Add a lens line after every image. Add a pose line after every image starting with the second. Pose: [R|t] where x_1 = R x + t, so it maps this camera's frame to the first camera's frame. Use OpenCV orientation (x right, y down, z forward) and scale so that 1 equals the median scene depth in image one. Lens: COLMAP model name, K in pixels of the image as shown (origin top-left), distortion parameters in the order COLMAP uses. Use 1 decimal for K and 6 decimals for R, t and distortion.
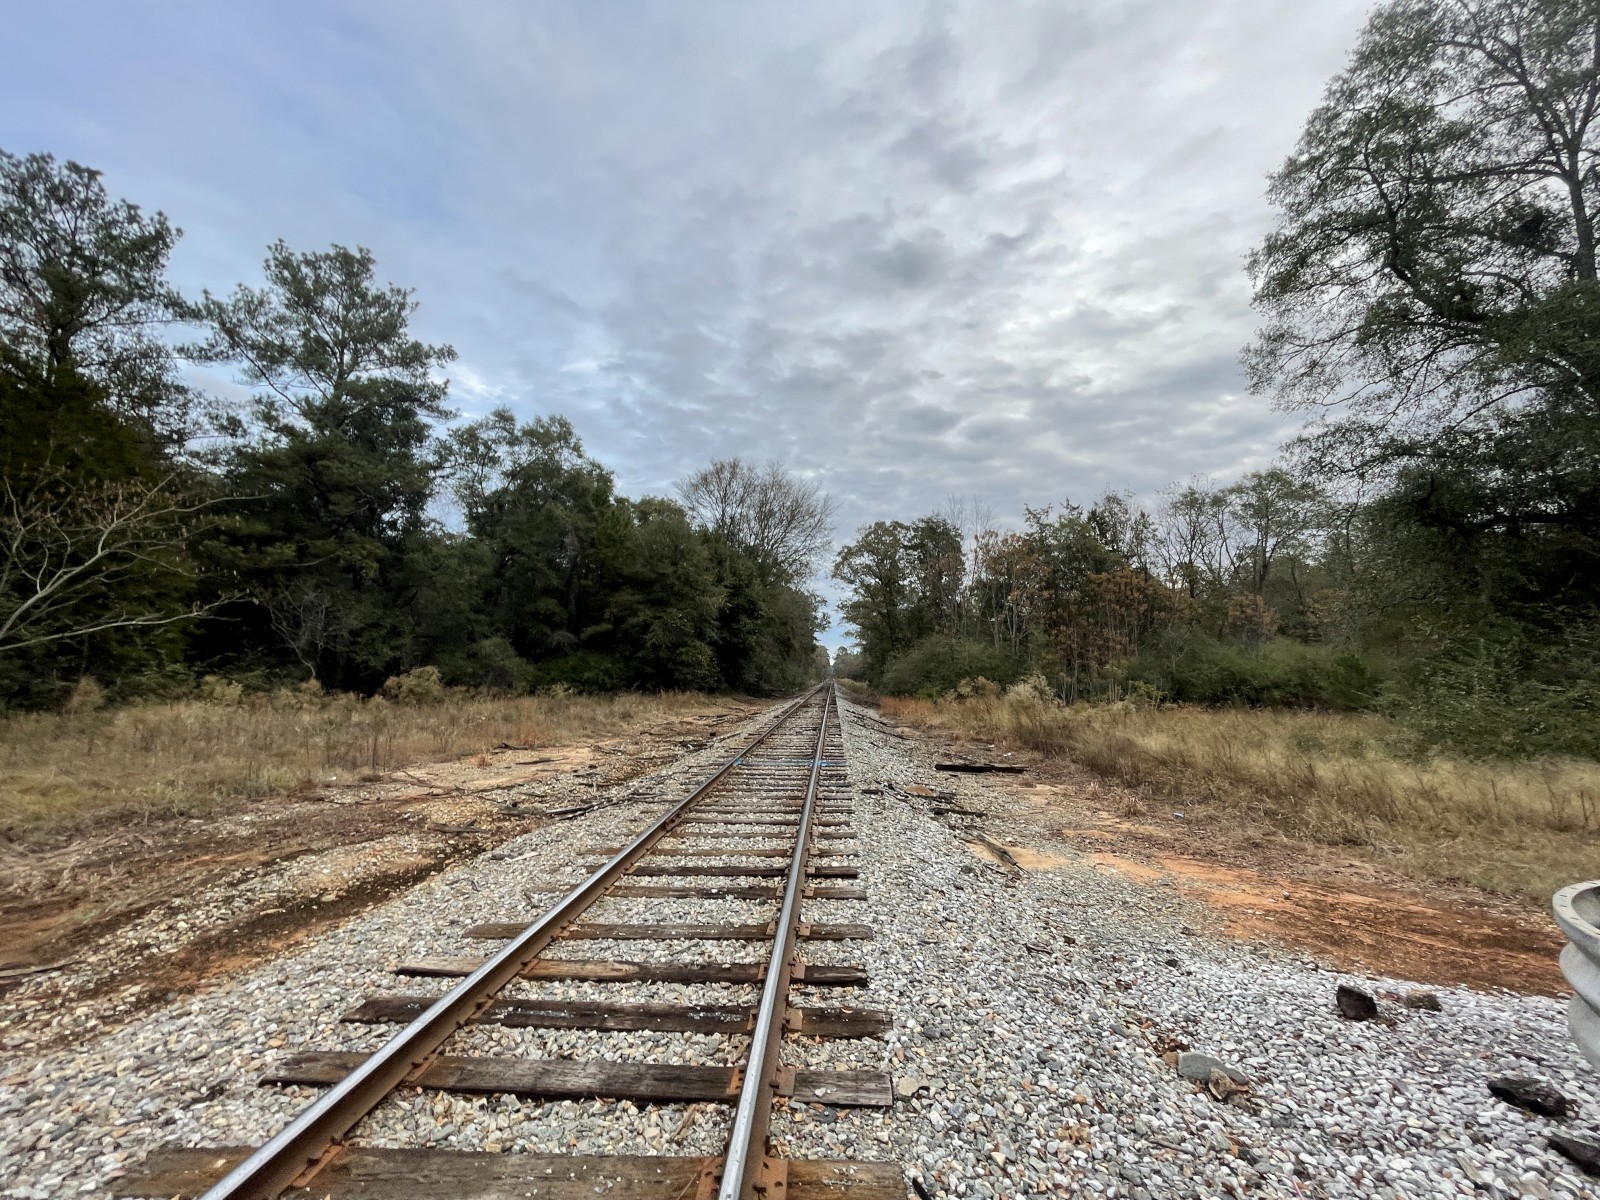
lens RADIAL K [[638.7, 0, 809.0], [0, 638.7, 602.0], [0, 0, 1]] dist [-0.002673, -0.000124]
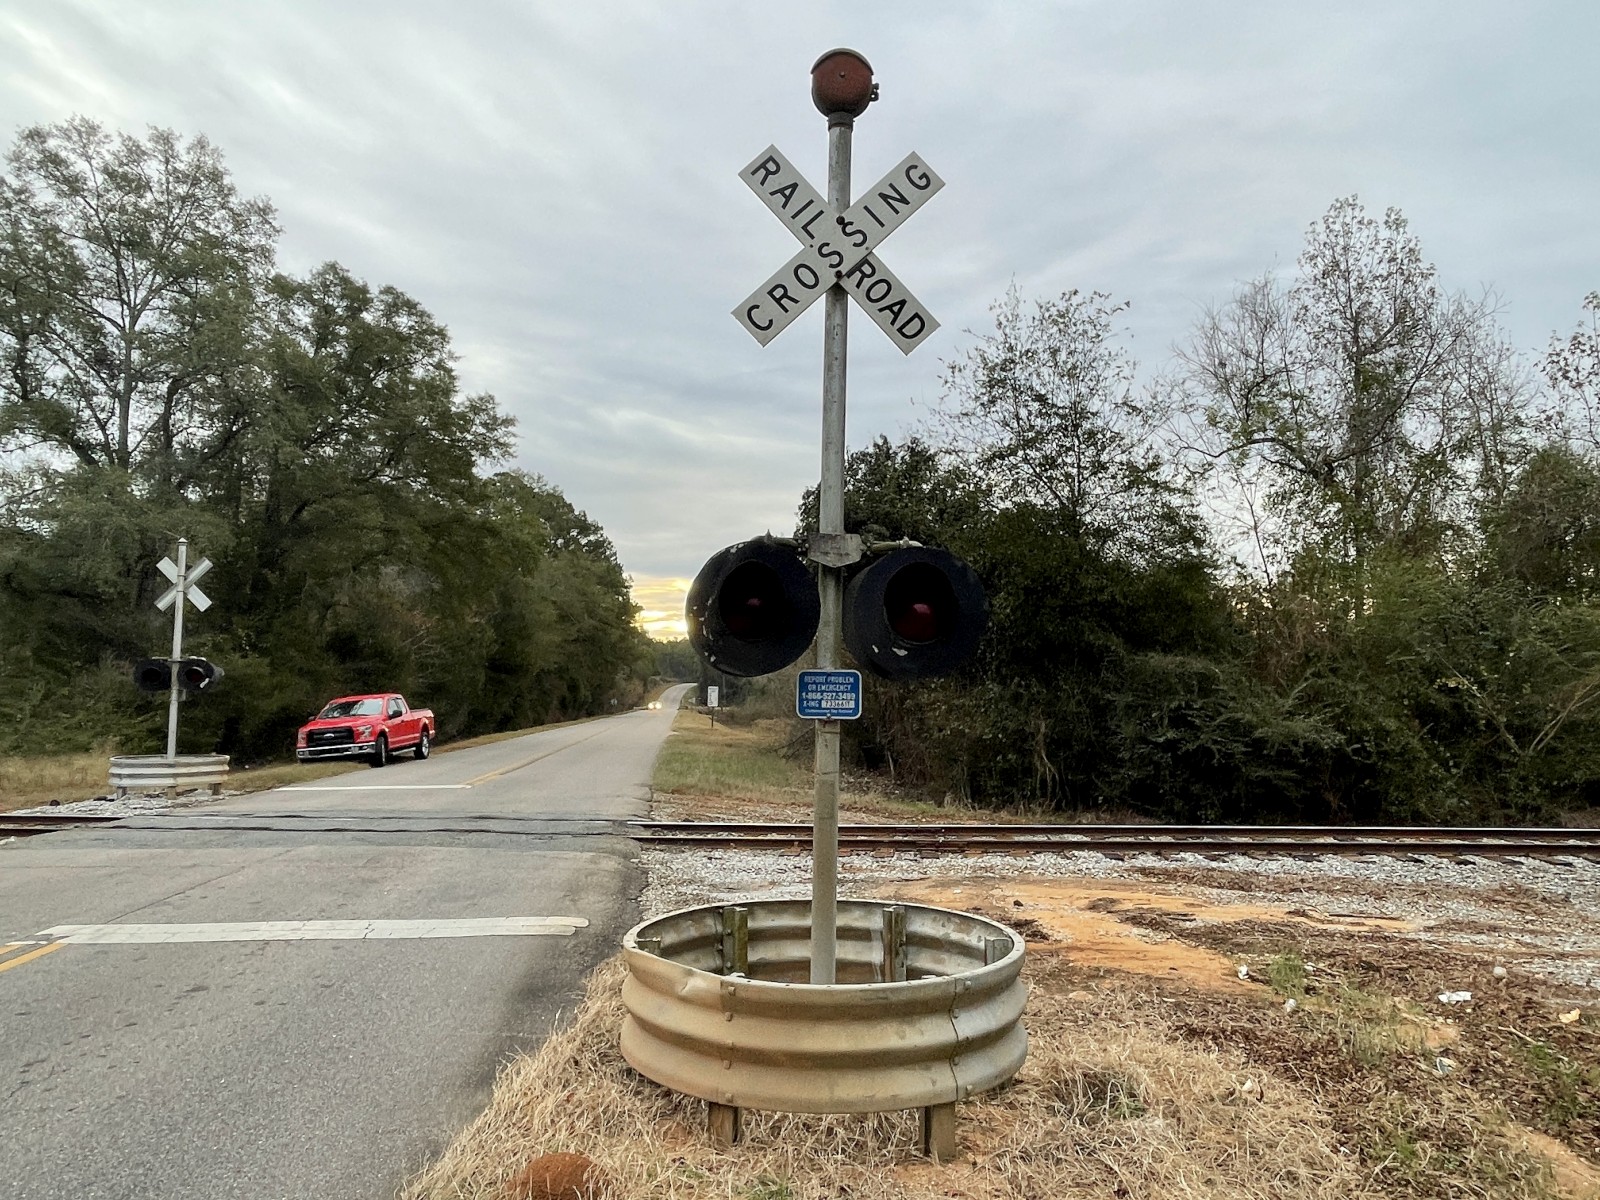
lens RADIAL K [[1038.9, 0, 809.1], [0, 1038.9, 597.9], [0, 0, 1]] dist [-0.003108, -0.005013]
pose [[0.037794, 0.099265, 0.994343, -0.984250], [-0.113488, 0.989042, -0.094422, -0.087942], [-0.992820, -0.109277, 0.048645, -0.675149]]
